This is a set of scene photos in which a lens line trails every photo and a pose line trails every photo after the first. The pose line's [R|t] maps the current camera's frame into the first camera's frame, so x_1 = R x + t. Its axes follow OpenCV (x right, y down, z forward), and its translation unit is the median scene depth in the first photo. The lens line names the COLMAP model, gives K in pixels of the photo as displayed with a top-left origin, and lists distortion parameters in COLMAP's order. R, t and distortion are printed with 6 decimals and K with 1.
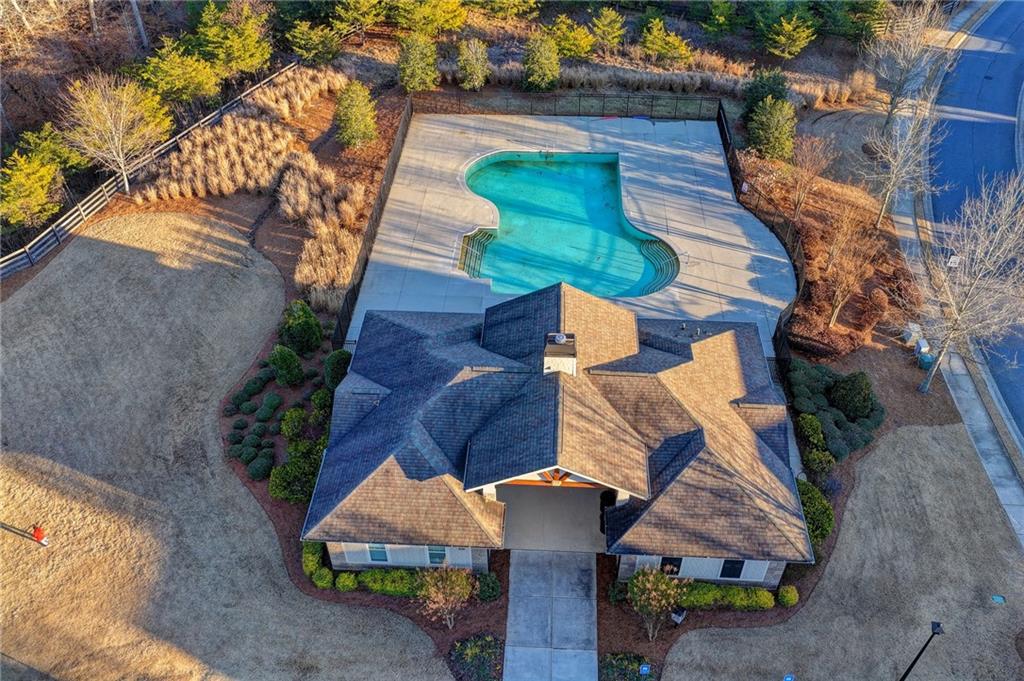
lens RADIAL K [[826.6, 0, 512.0], [0, 826.6, 340.5], [0, 0, 1]] dist [0.007235, 0.014949]
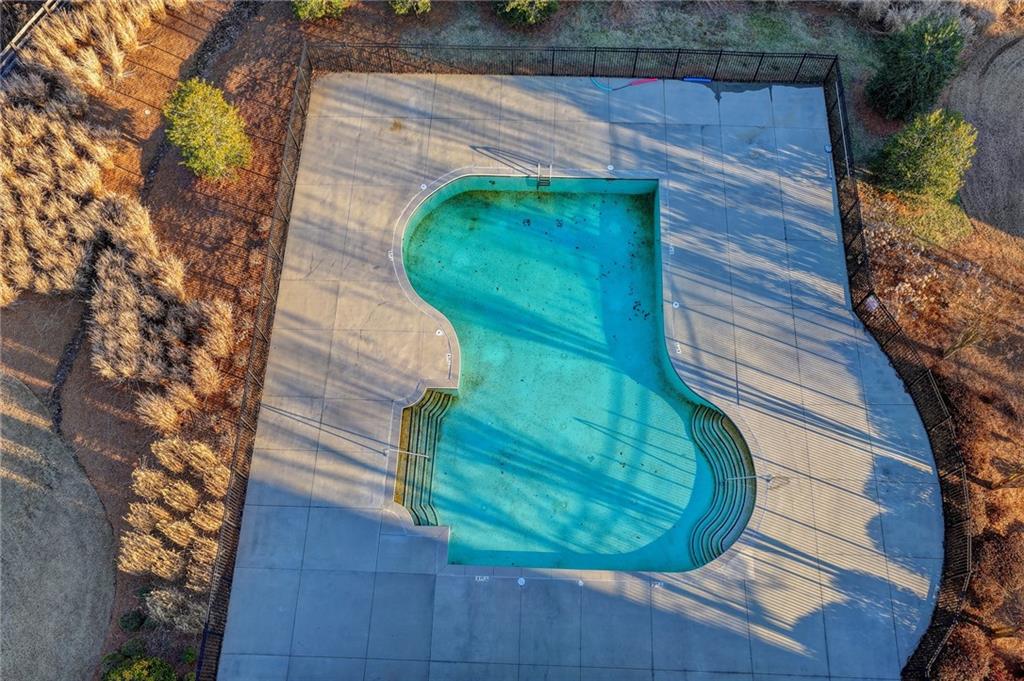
lens RADIAL K [[826.6, 0, 512.0], [0, 826.6, 340.5], [0, 0, 1]] dist [0.007235, 0.014949]
pose [[0.999808, -0.018473, 0.006567, 0.018270], [0.014019, 0.907764, 0.419246, -0.407621], [-0.013706, -0.419073, 0.907849, 0.445934]]
